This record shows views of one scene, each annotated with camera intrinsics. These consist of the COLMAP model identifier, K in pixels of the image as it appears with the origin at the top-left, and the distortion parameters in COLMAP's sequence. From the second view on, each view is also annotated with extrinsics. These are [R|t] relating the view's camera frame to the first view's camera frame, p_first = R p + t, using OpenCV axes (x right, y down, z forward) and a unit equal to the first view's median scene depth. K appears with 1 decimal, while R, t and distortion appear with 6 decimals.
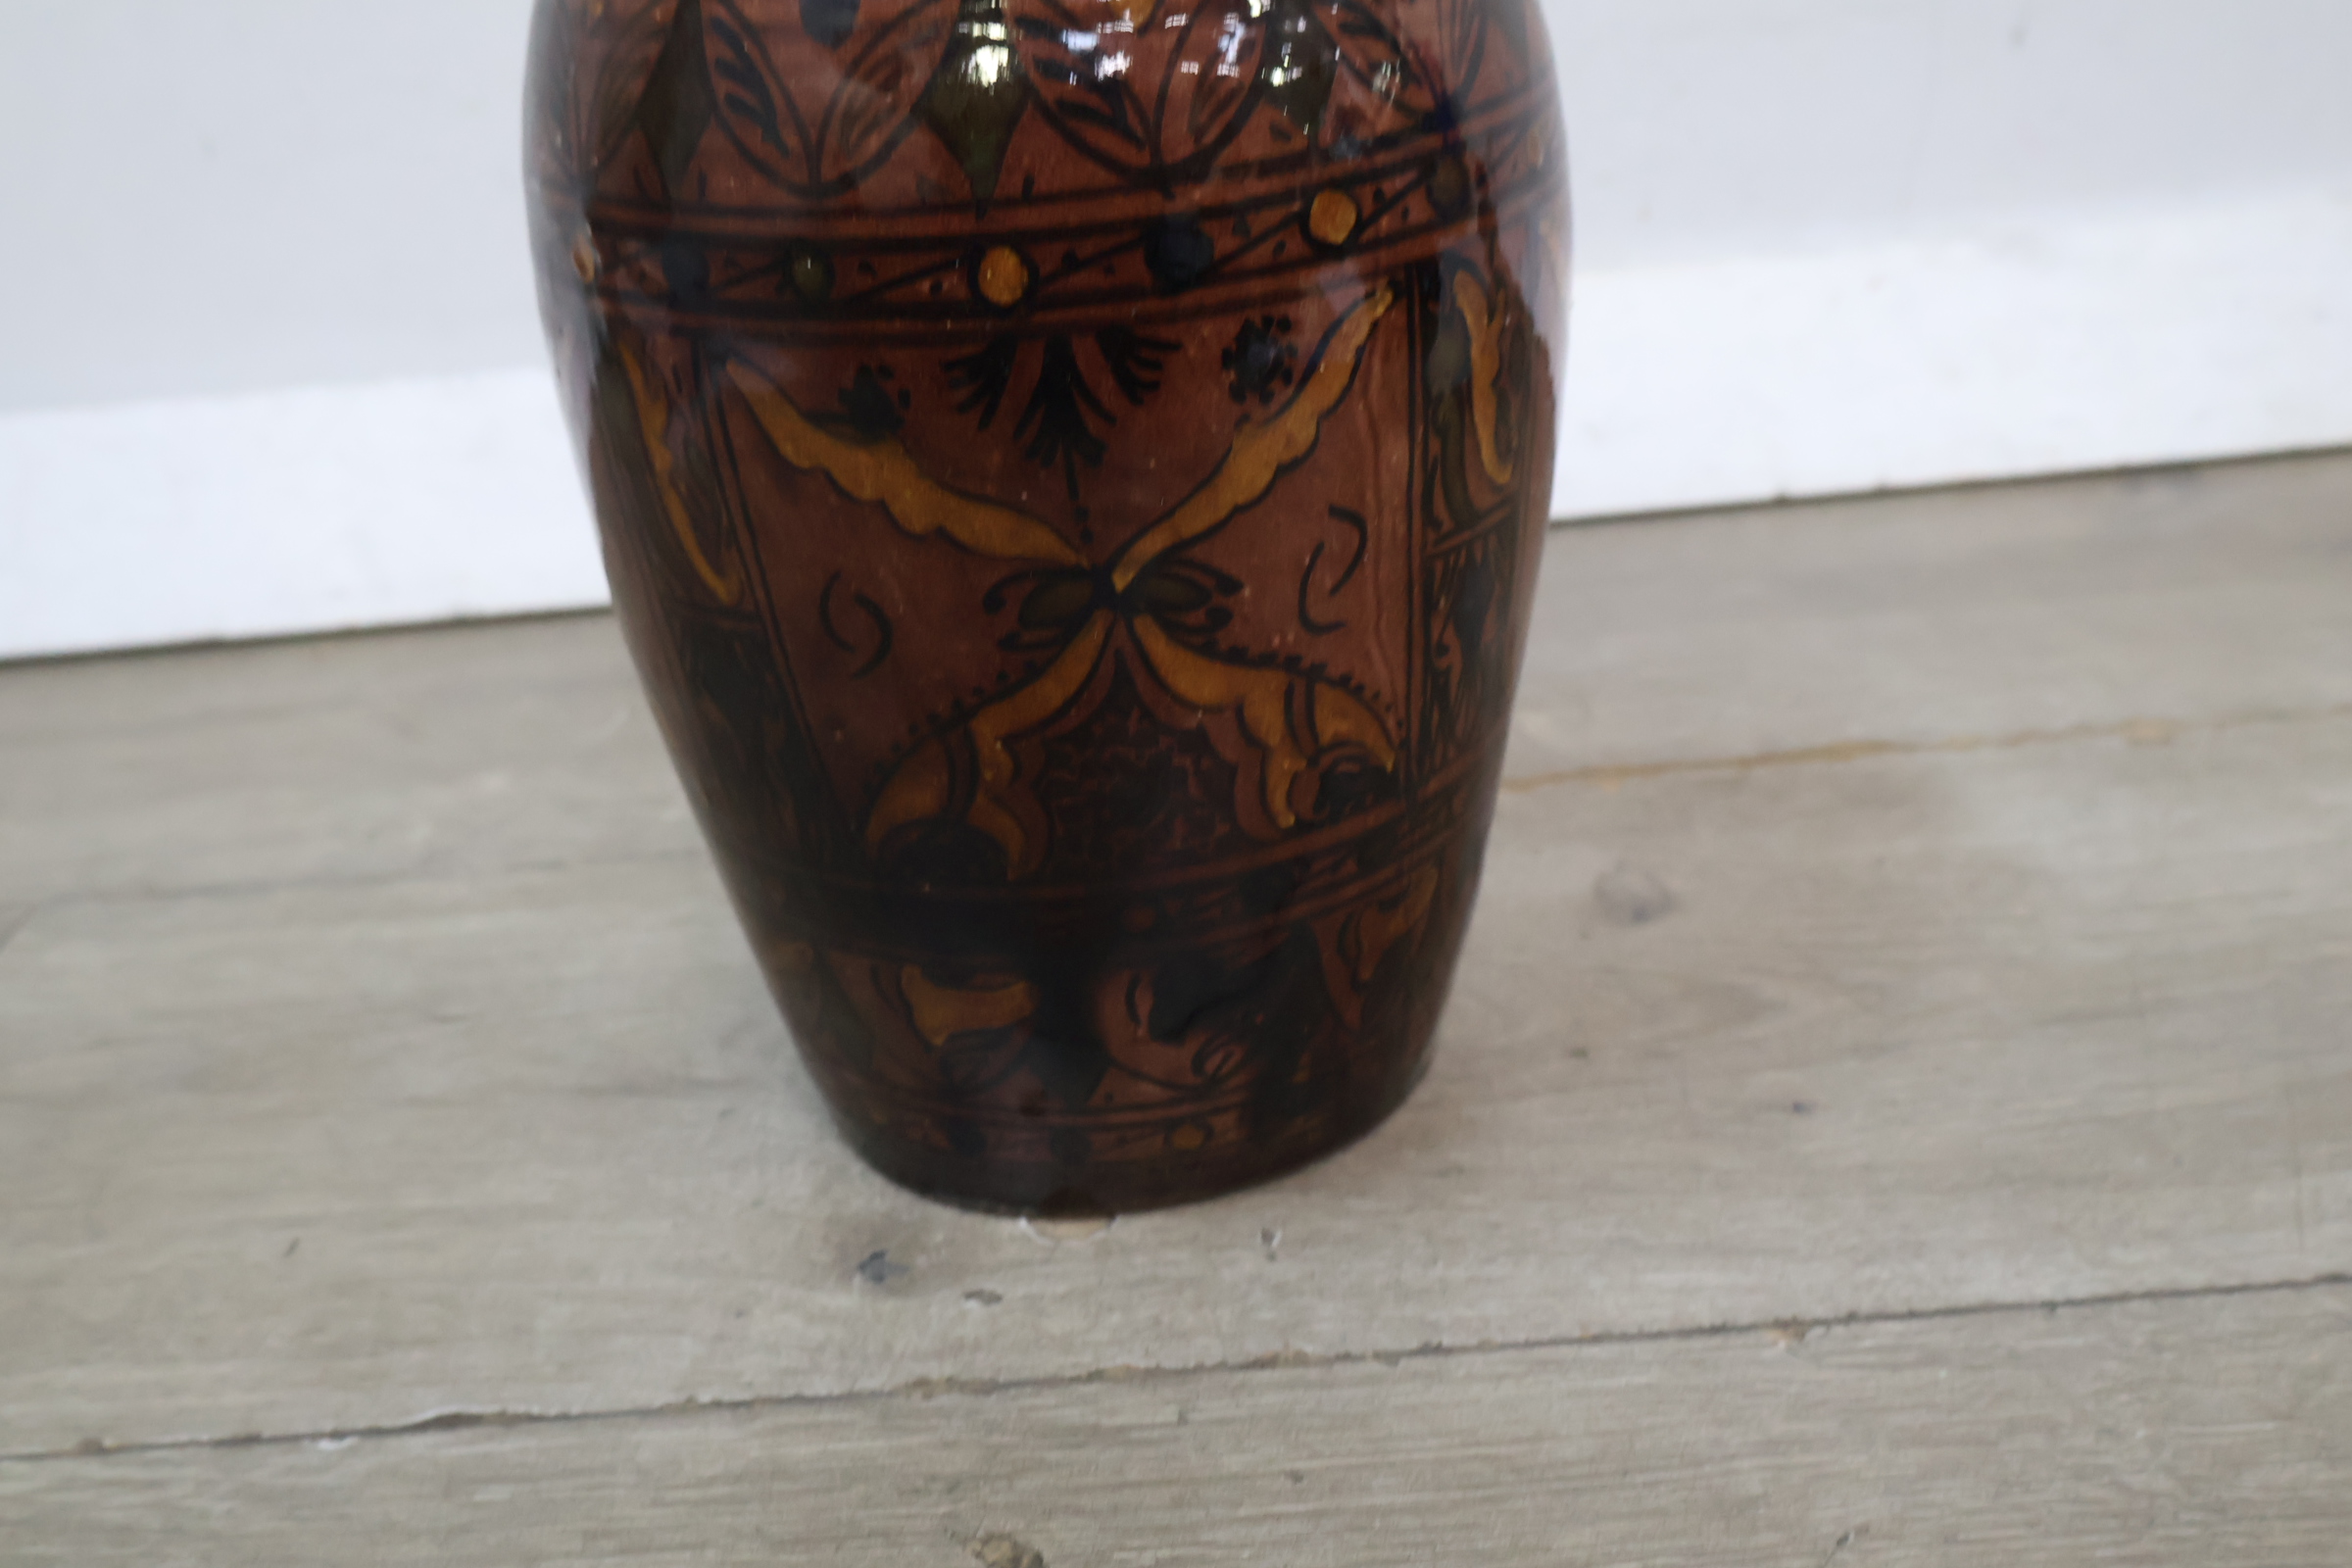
lens RADIAL K [[2393.5, 0, 1174.1], [0, 2393.5, 774.3], [0, 0, 1]] dist [0.004755, 0.000000]
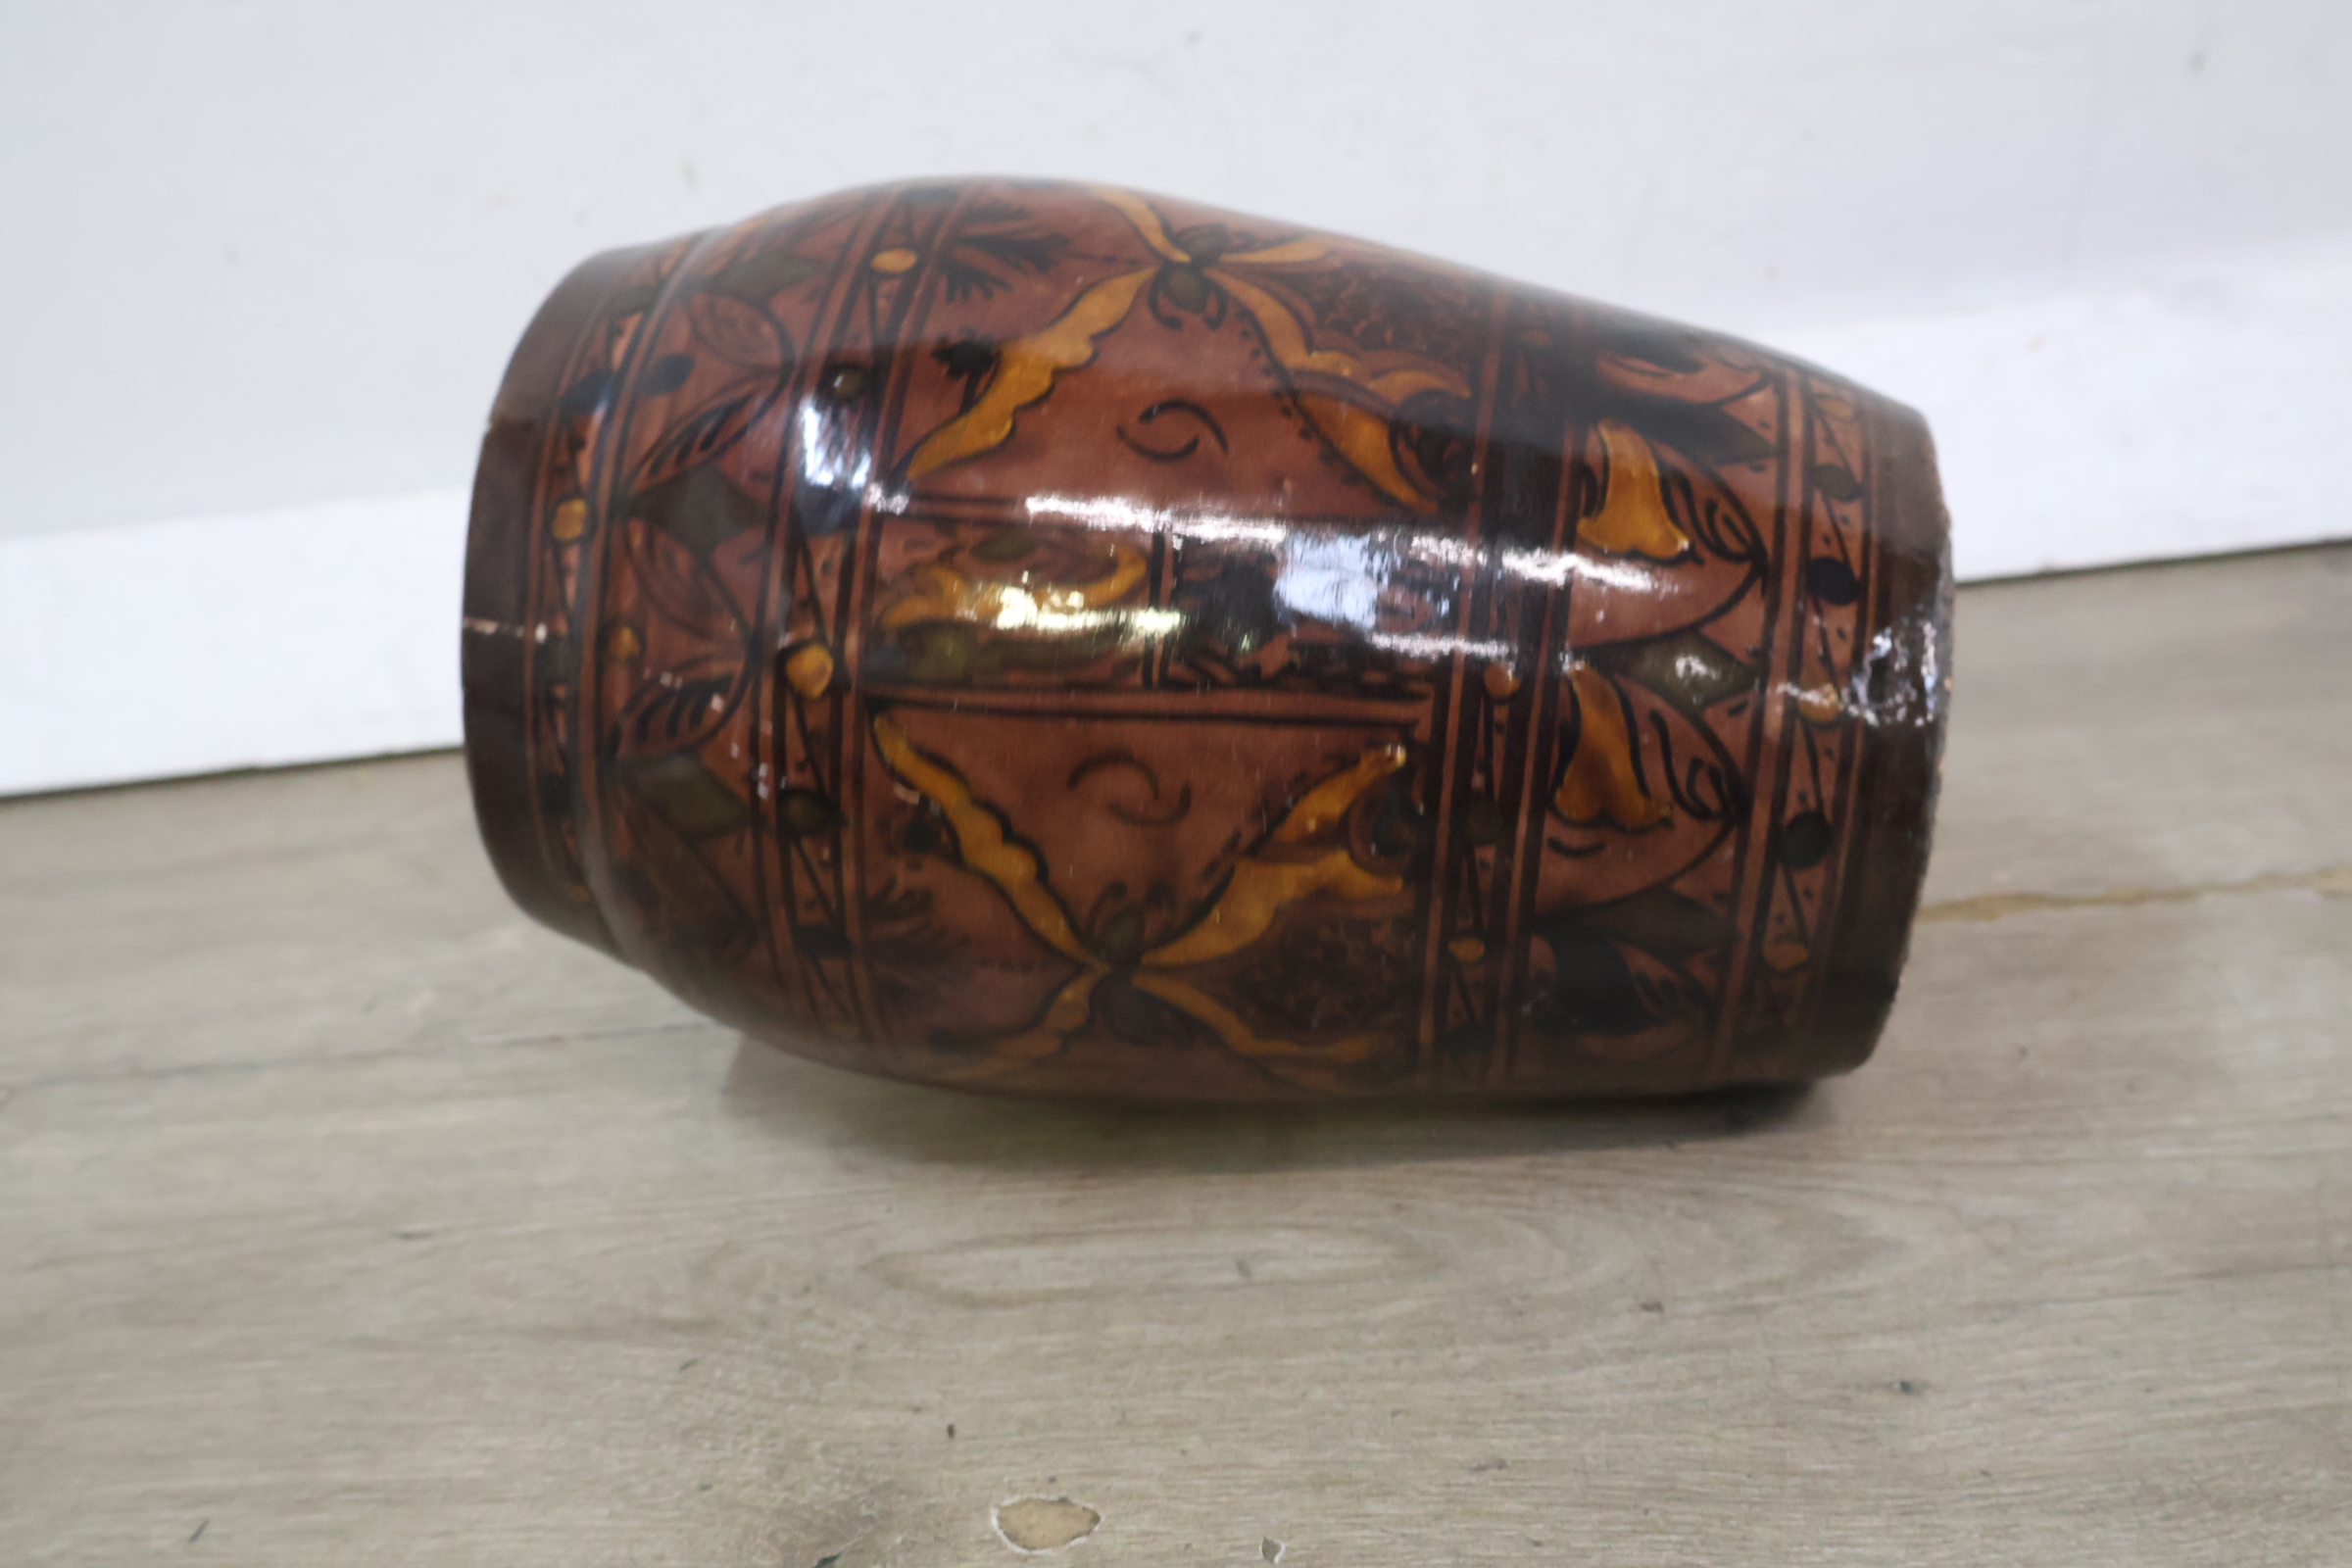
lens RADIAL K [[2393.5, 0, 1175.7], [0, 2393.5, 773.0], [0, 0, 1]] dist [0.004755, 0.000000]
pose [[0.996151, -0.014503, -0.086446, 0.087678], [0.014741, 0.999889, 0.002117, -0.092222], [0.086406, -0.003383, 0.996254, 0.148728]]
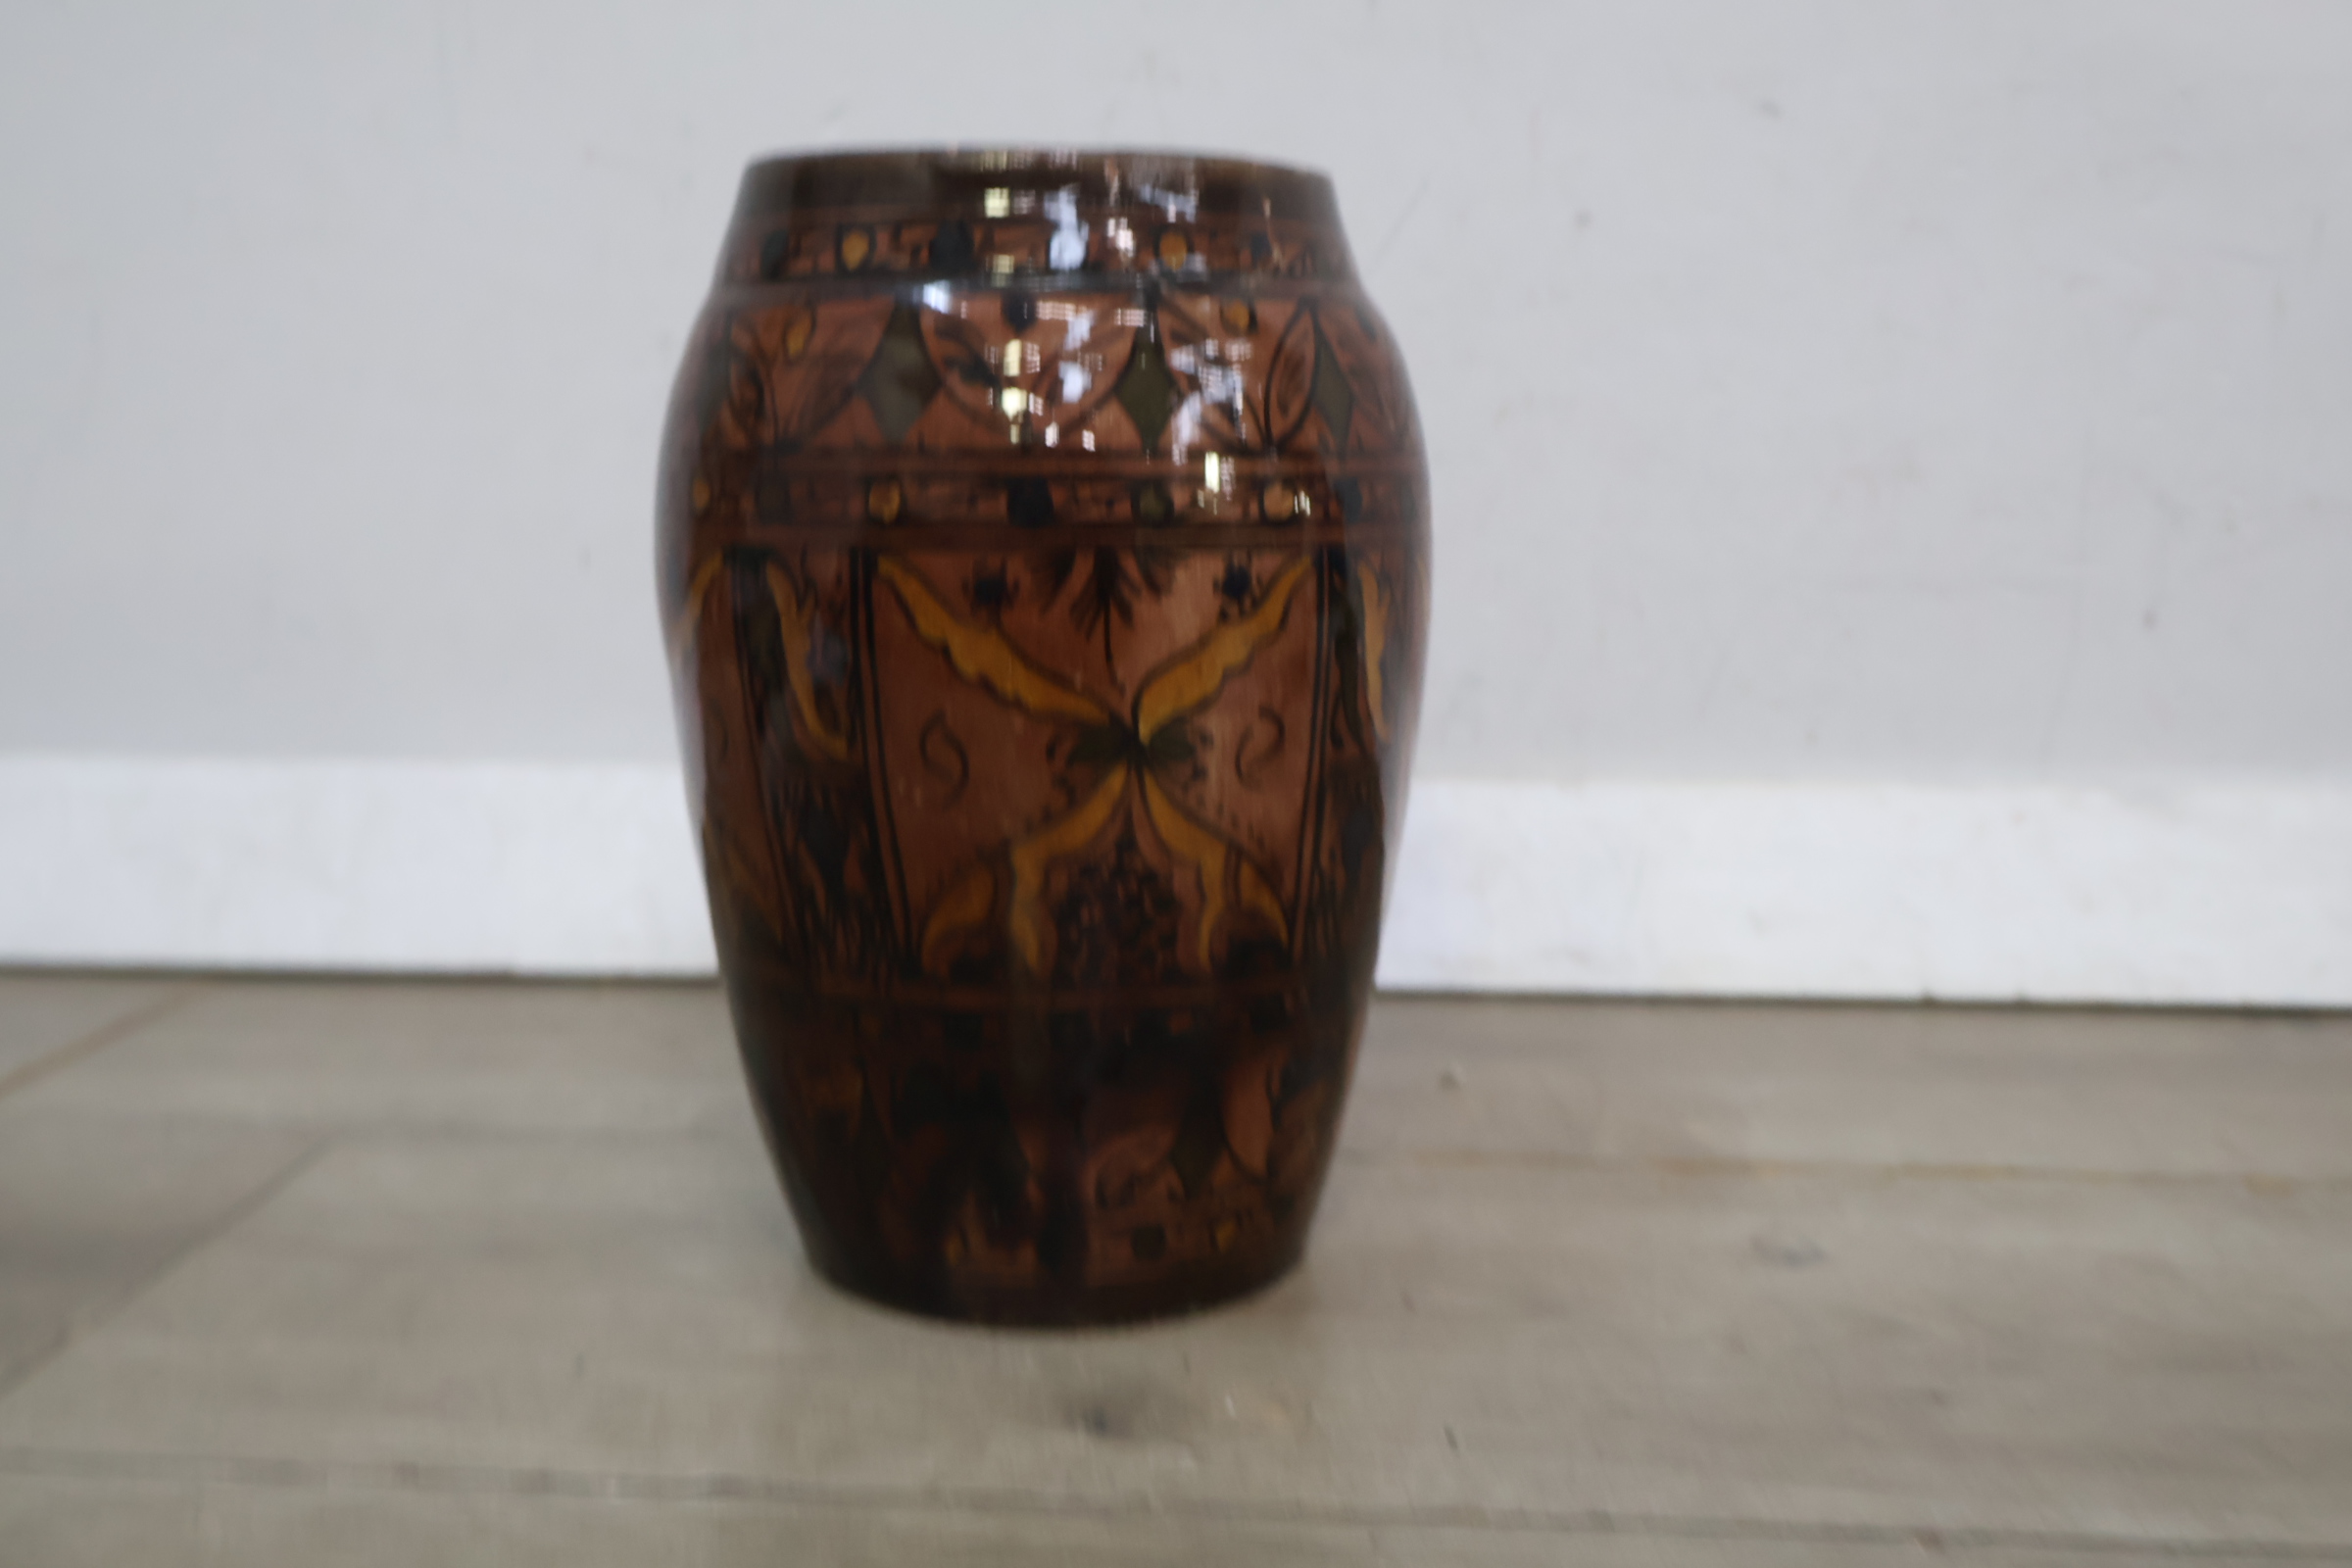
lens RADIAL K [[2393.5, 0, 1173.8], [0, 2393.5, 793.5], [0, 0, 1]] dist [0.004755, 0.000000]
pose [[0.992722, 0.102599, -0.063057, -0.051850], [-0.115792, 0.957080, -0.265687, 0.227509], [0.033091, 0.271055, 0.961995, -0.162402]]
